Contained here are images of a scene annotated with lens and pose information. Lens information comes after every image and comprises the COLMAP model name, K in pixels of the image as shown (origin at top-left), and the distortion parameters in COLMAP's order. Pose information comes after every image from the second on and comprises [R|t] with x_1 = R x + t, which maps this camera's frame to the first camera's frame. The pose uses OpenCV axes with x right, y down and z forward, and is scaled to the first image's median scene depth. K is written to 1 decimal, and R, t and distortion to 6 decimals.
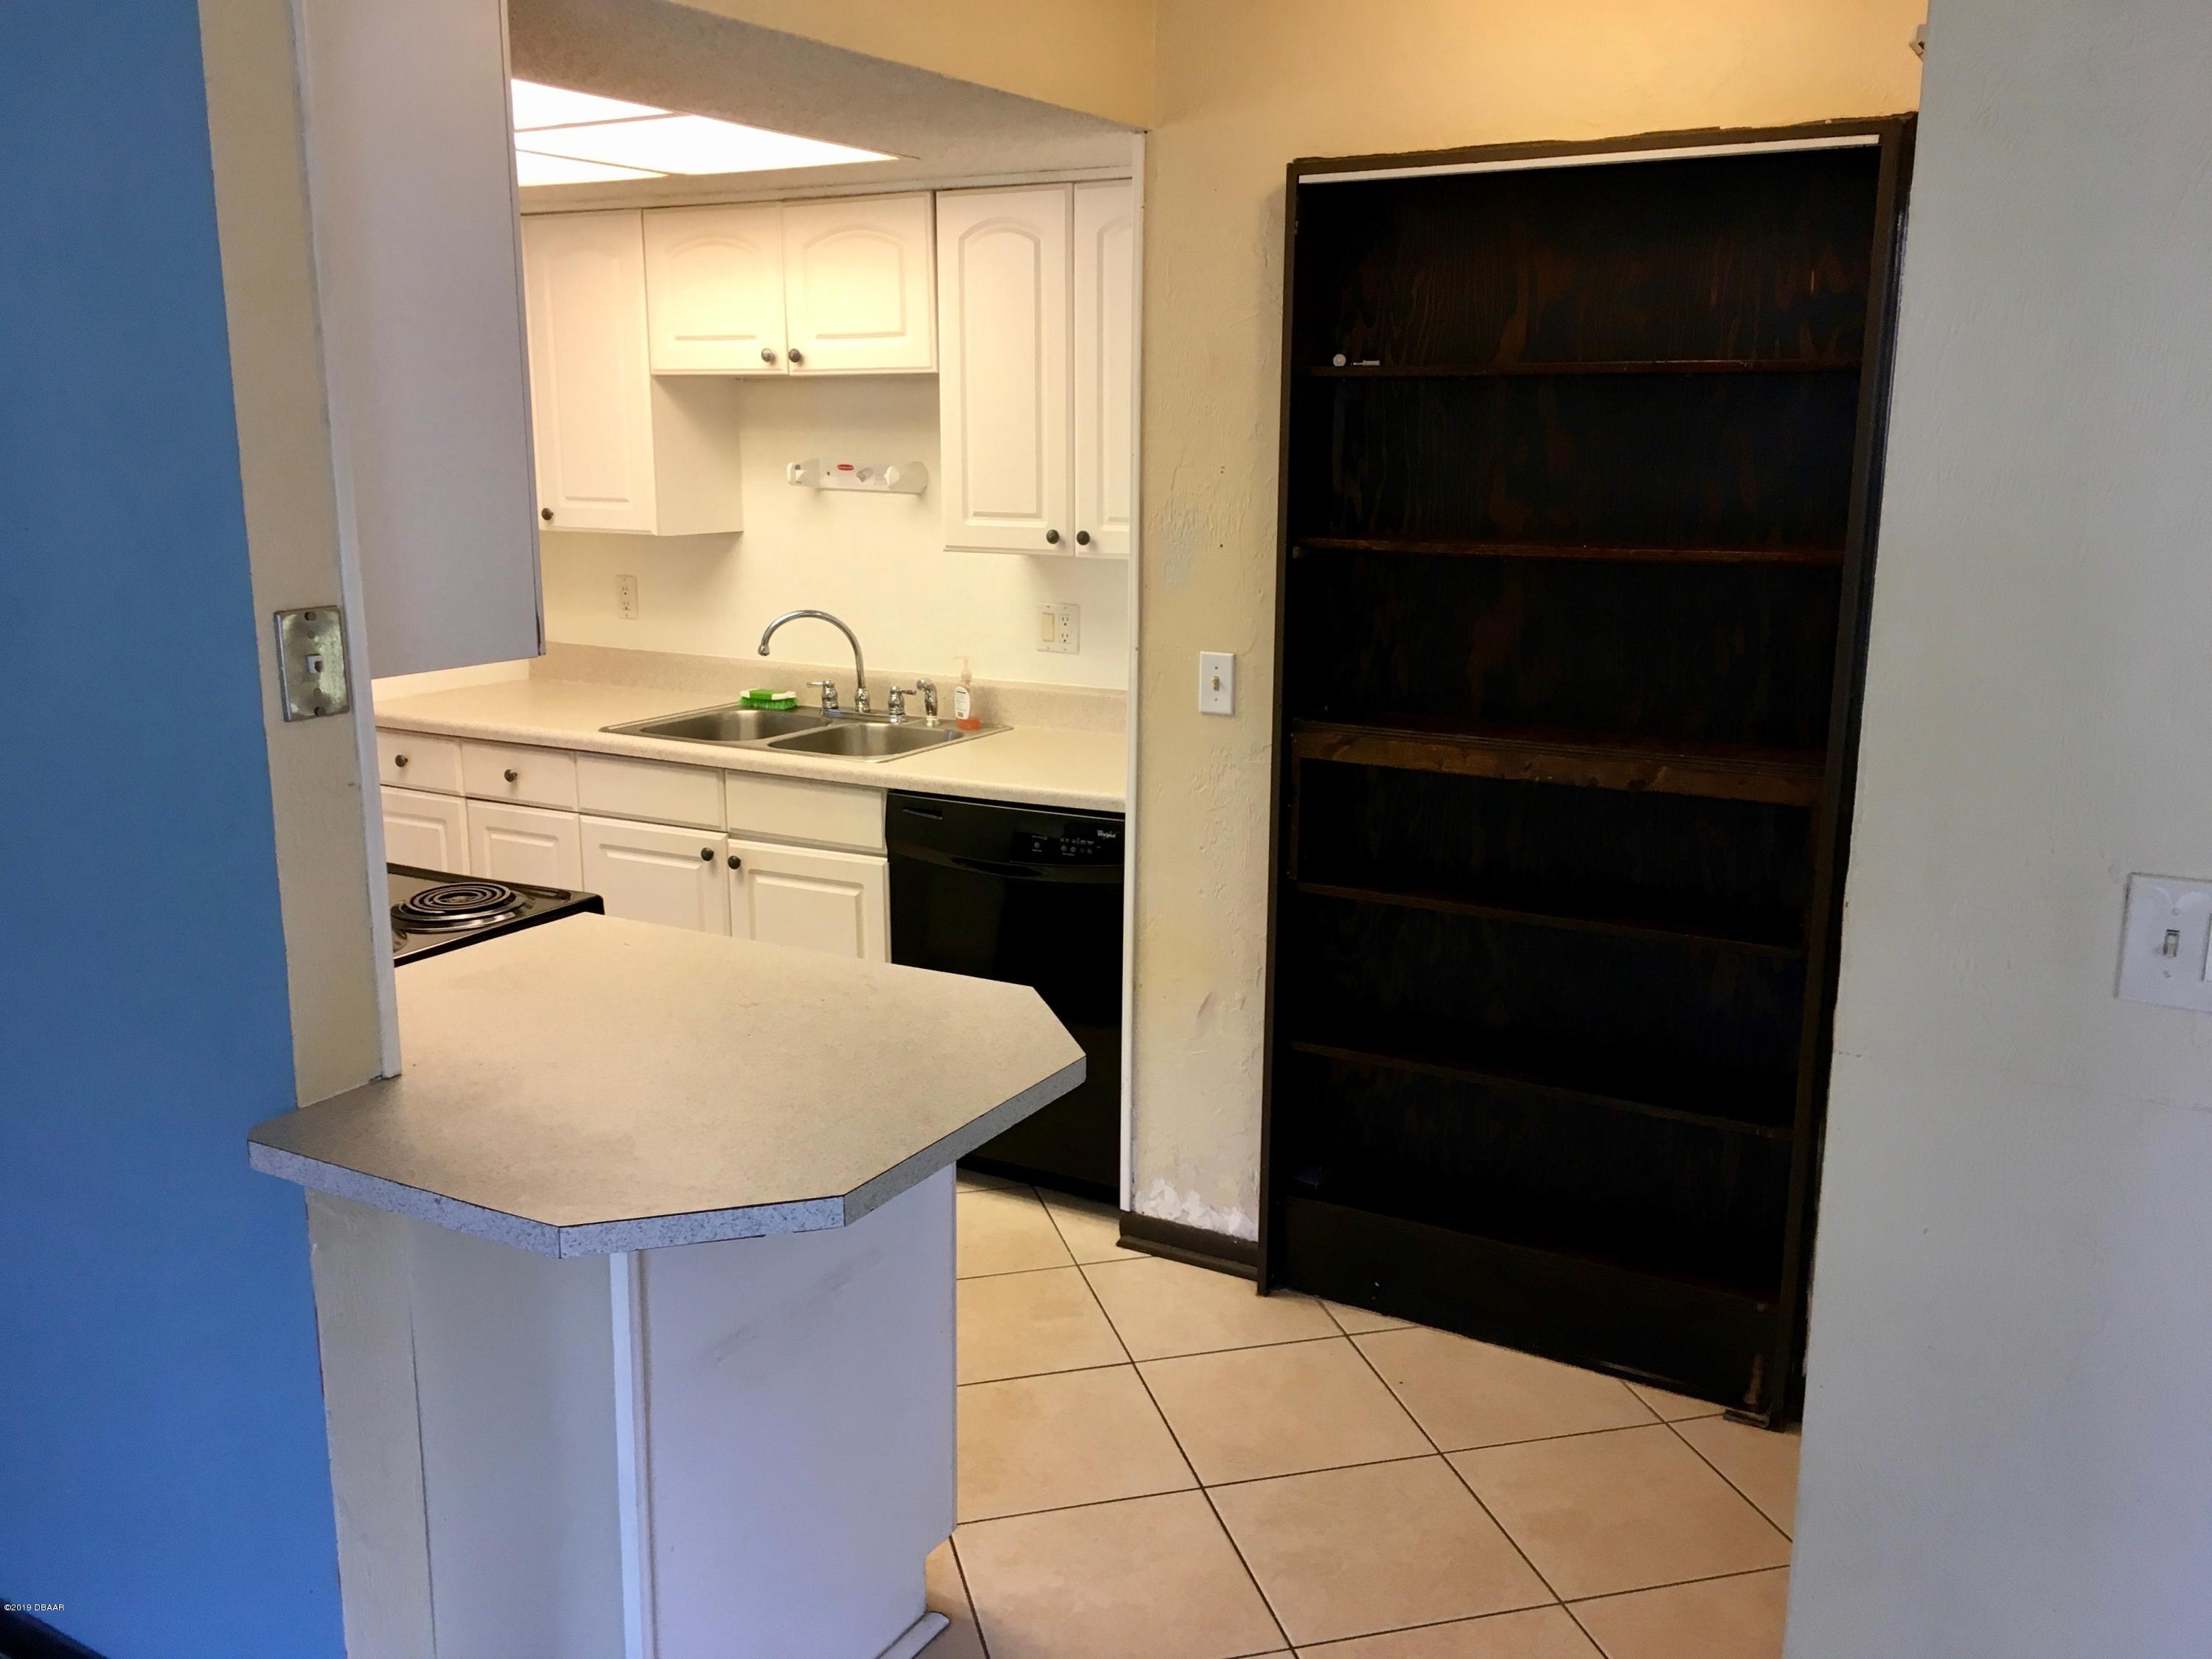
lens RADIAL K [[1894.7, 0, 1109.0], [0, 1894.7, 798.0], [0, 0, 1]] dist [0.091054, -0.130761]
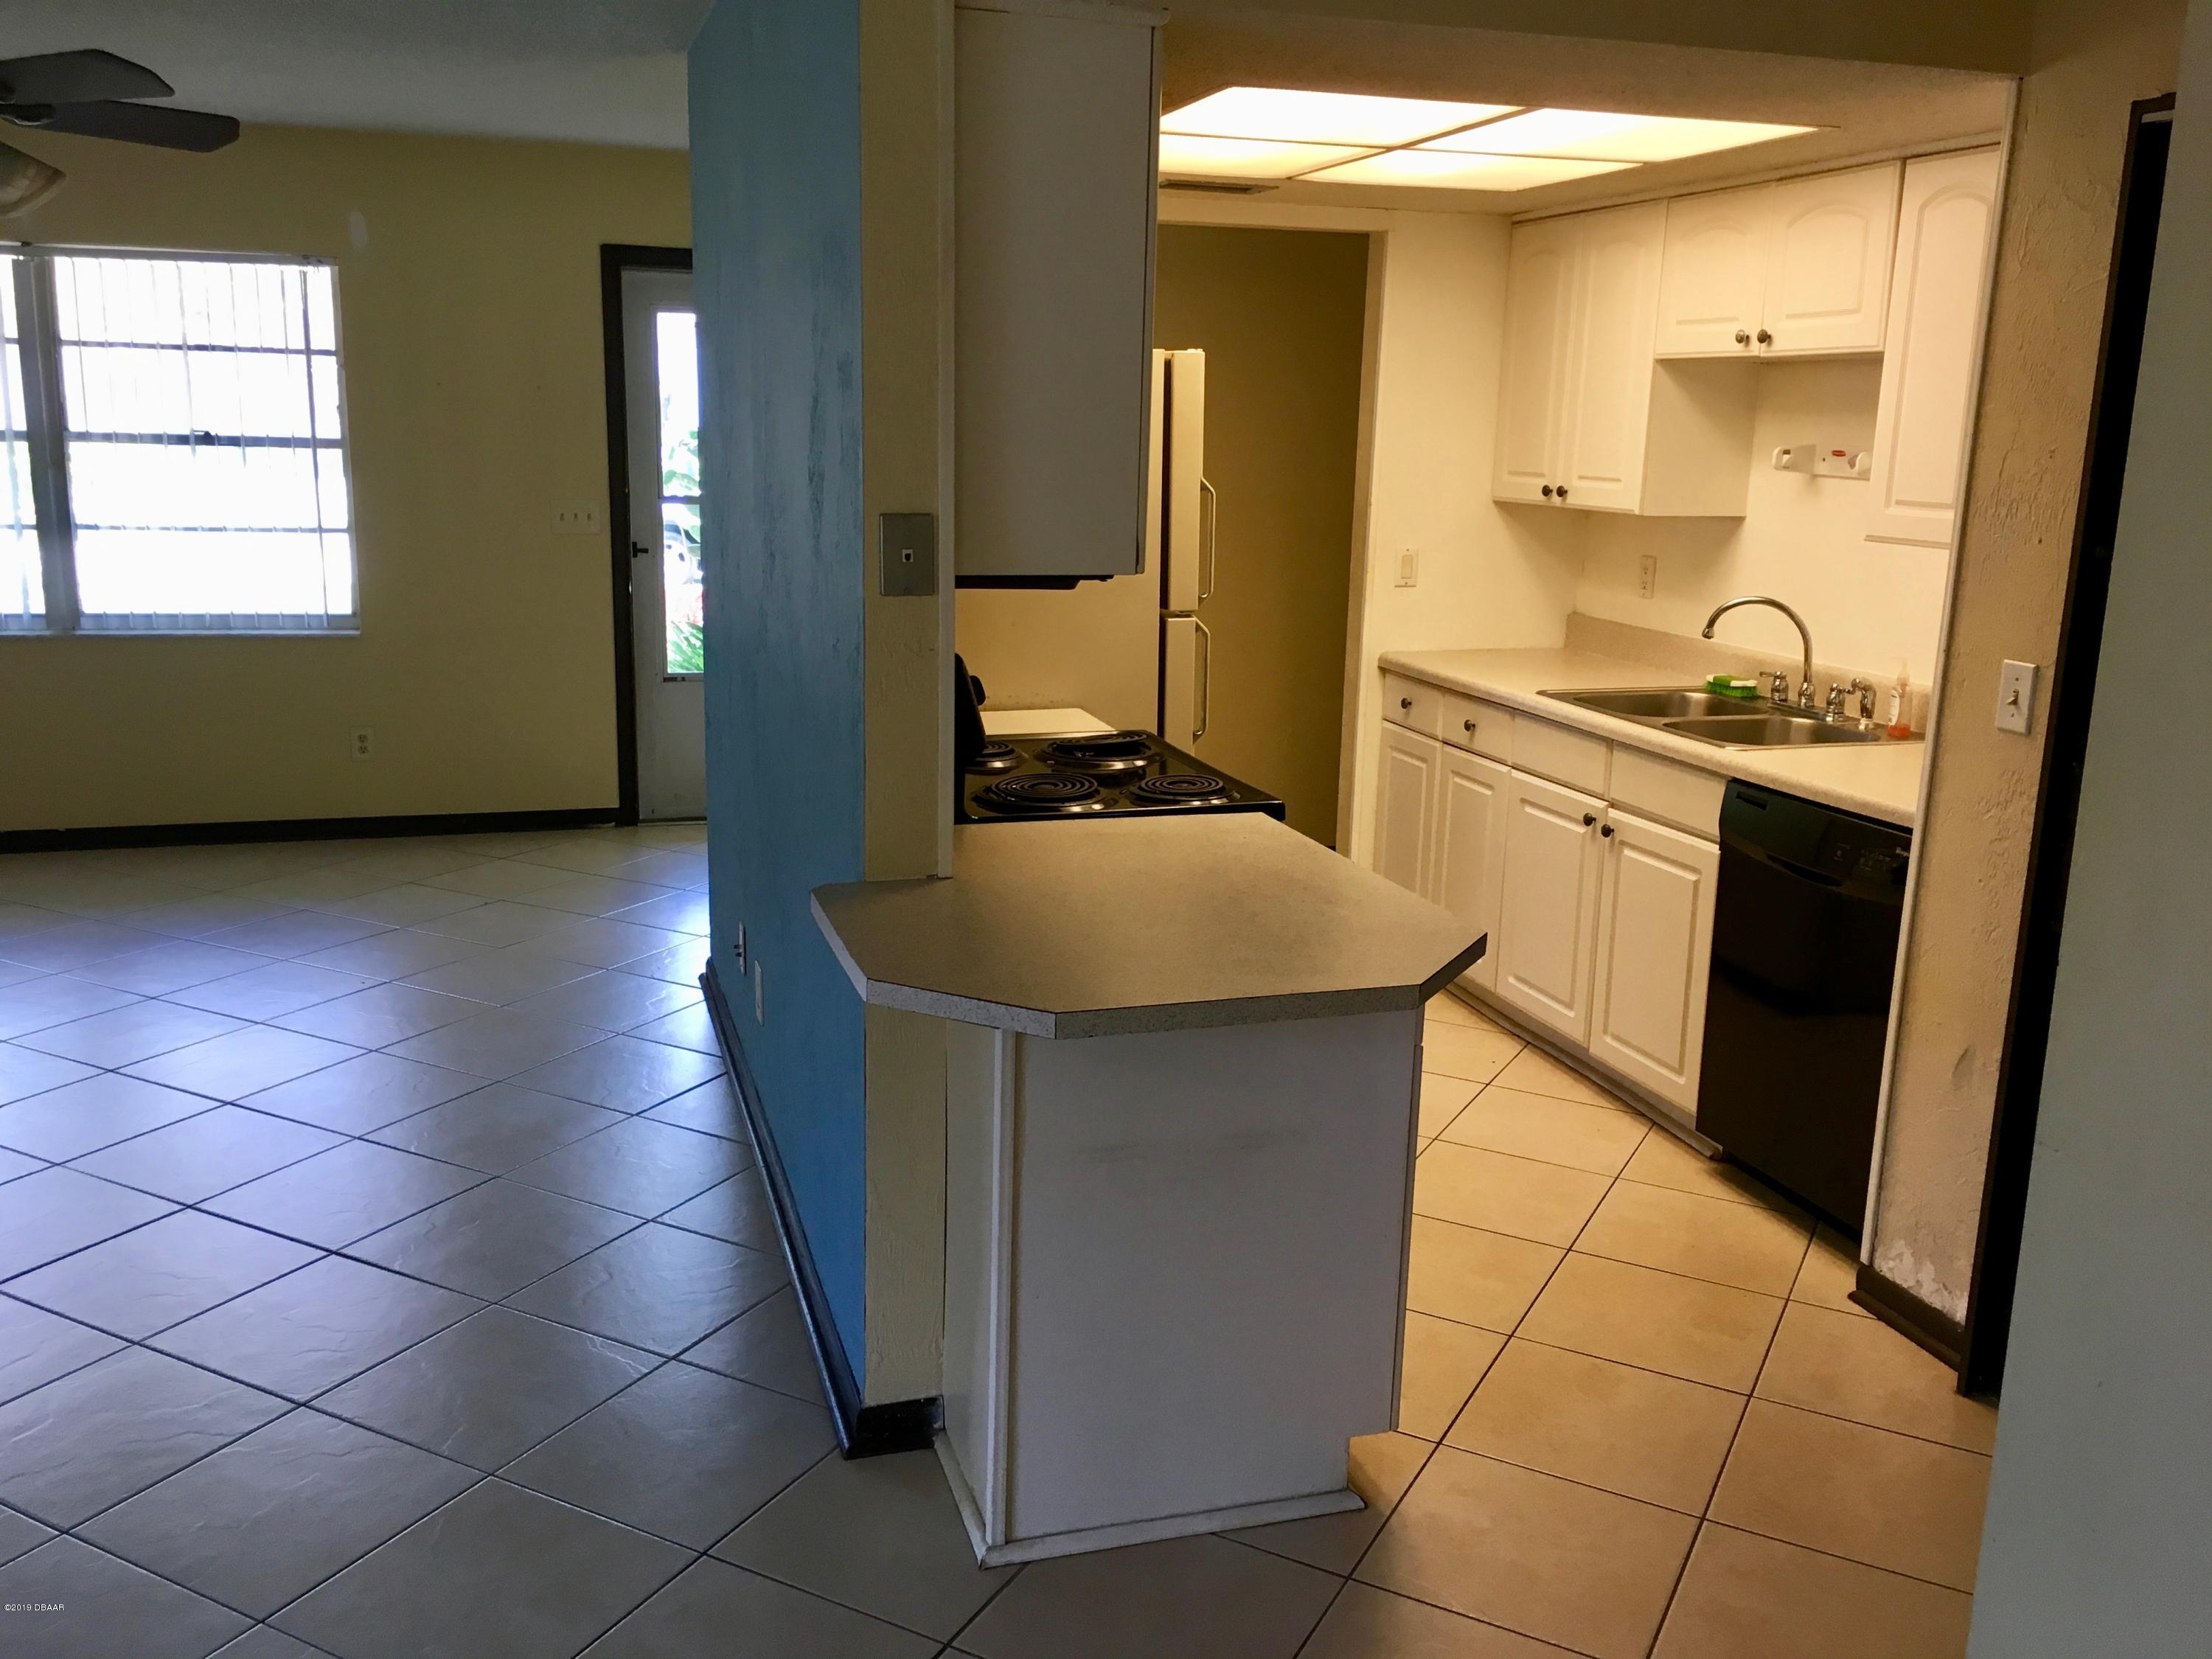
lens RADIAL K [[1894.7, 0, 1109.0], [0, 1894.7, 798.0], [0, 0, 1]] dist [0.091054, -0.130761]
pose [[0.737744, 0.153194, -0.657469, 0.271916], [-0.156006, 0.986238, 0.054745, 0.002050], [0.656808, 0.062181, 0.751490, 0.046550]]
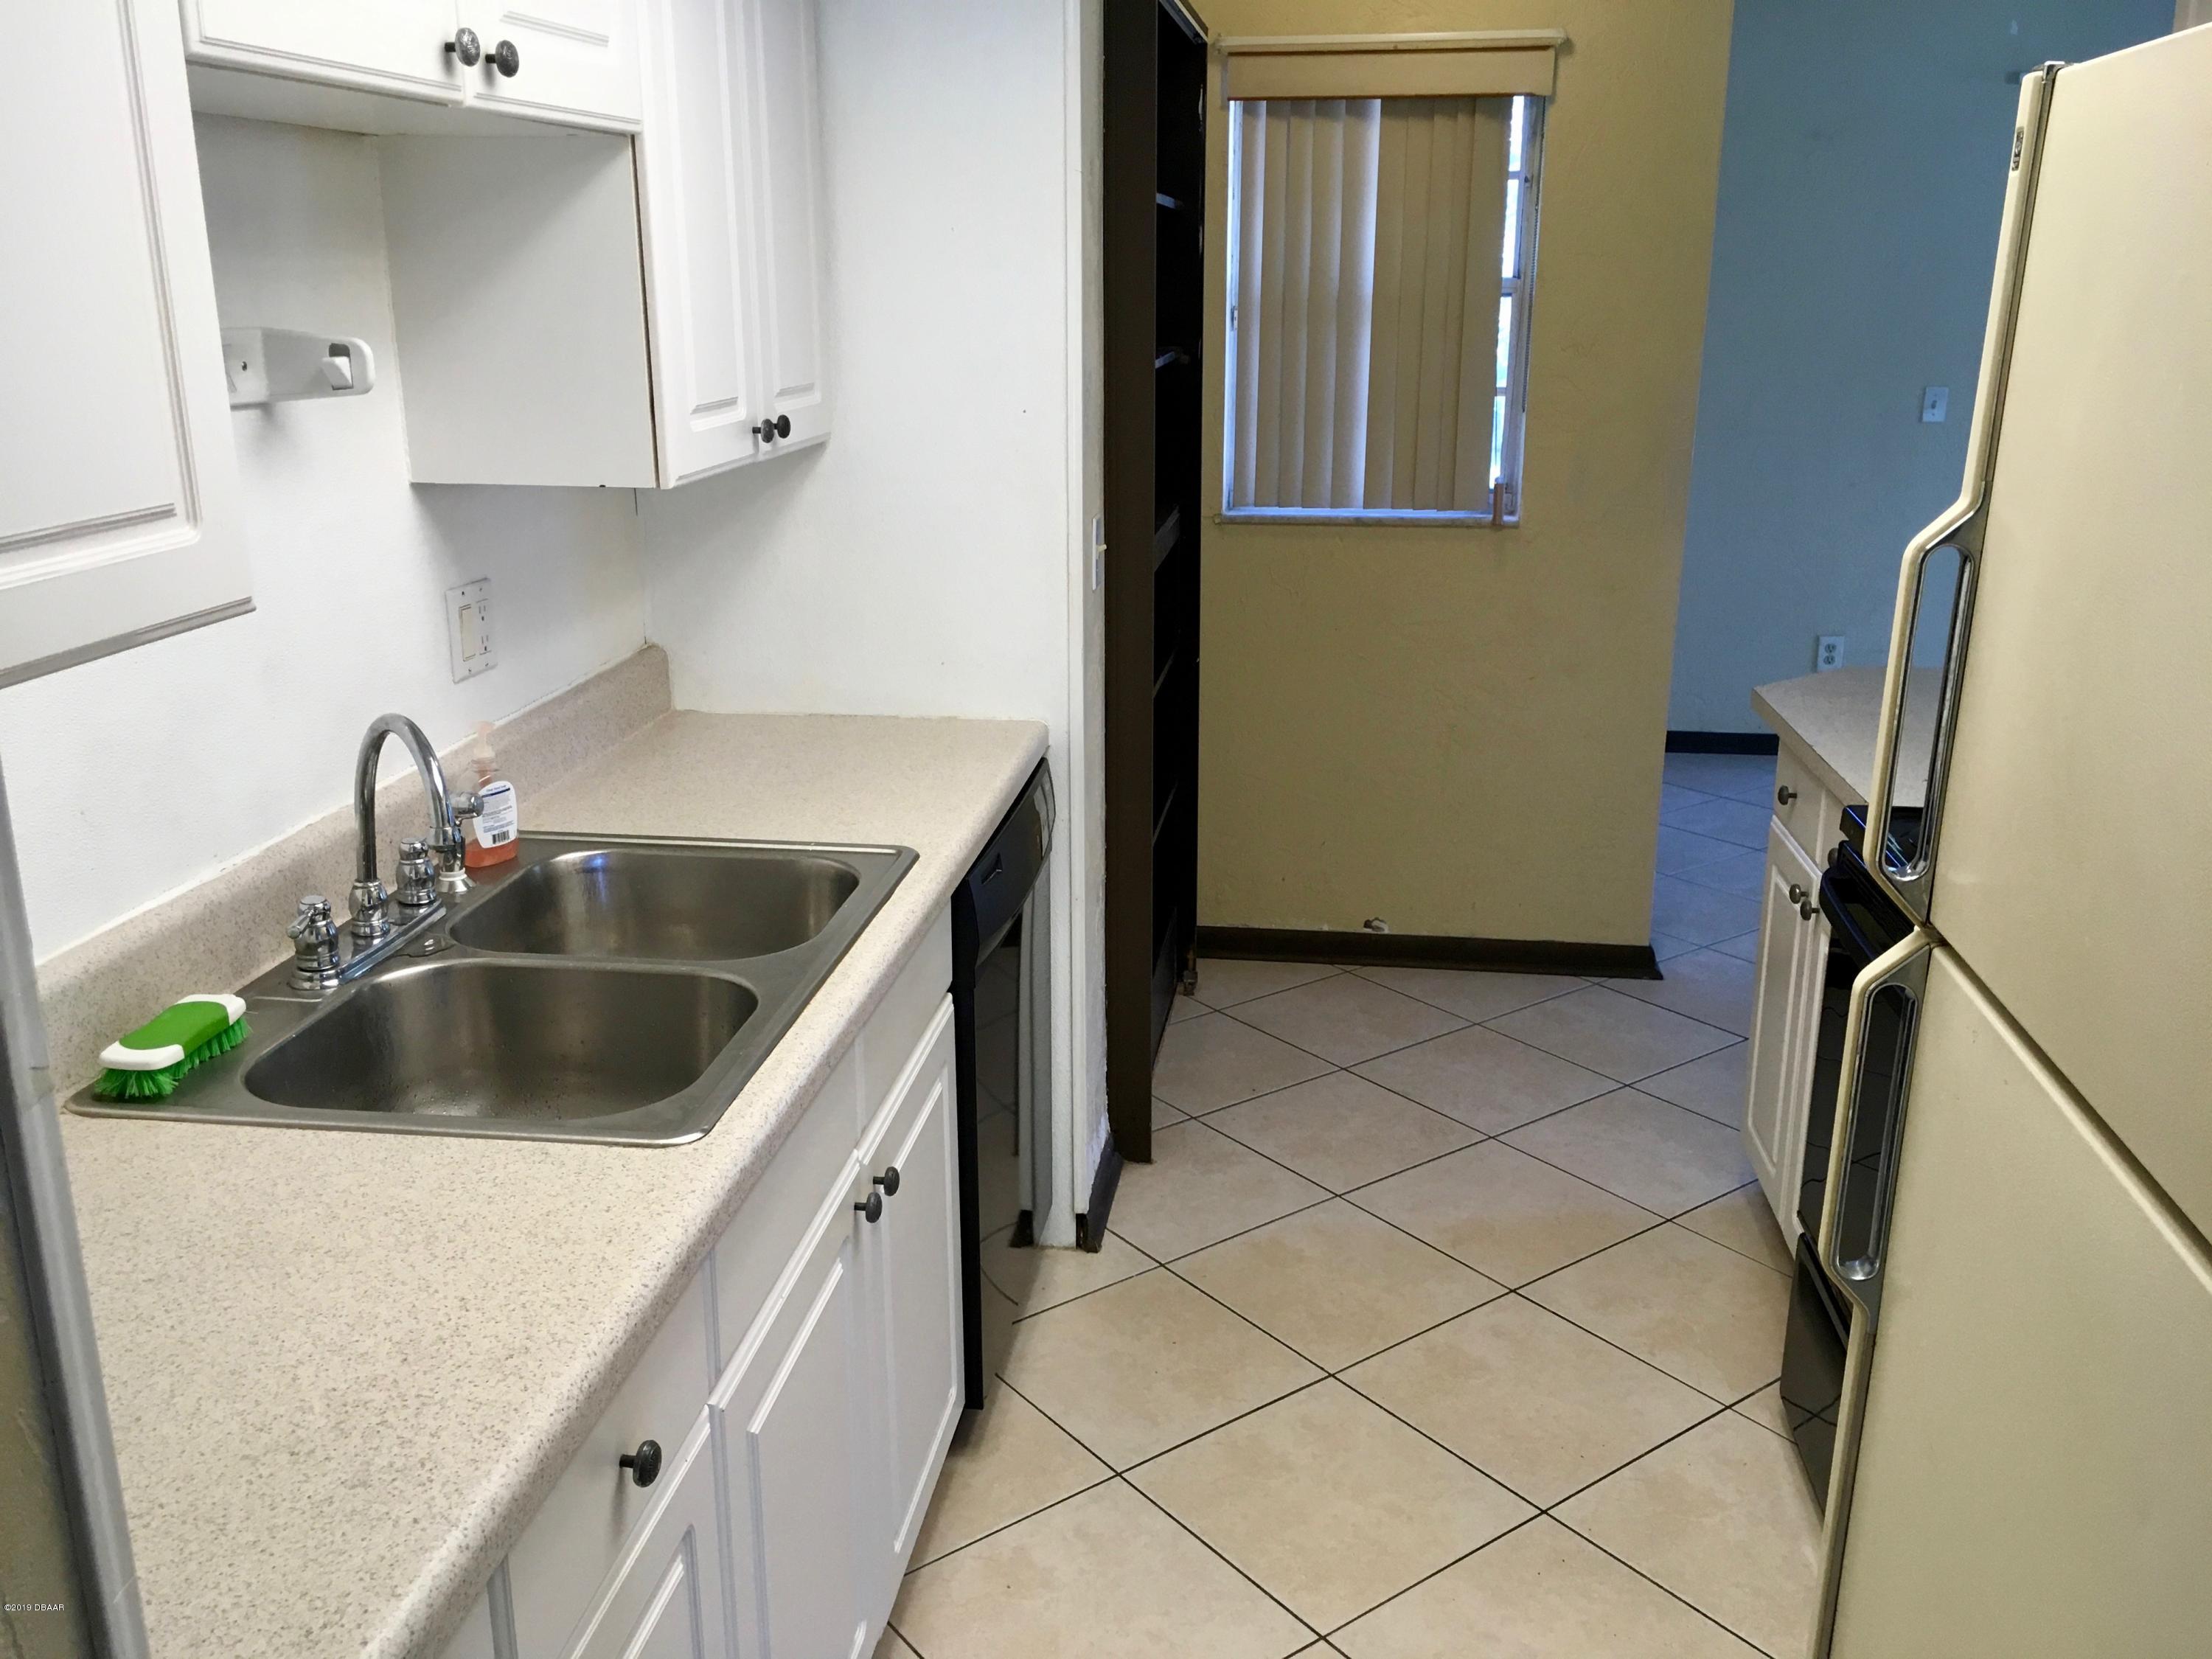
lens RADIAL K [[1894.7, 0, 1109.0], [0, 1894.7, 798.0], [0, 0, 1]] dist [0.091054, -0.130761]
pose [[-0.386932, -0.244804, 0.889019, -0.601478], [0.178447, 0.926011, 0.332657, -0.197512], [-0.904677, 0.287358, -0.314619, 1.044946]]
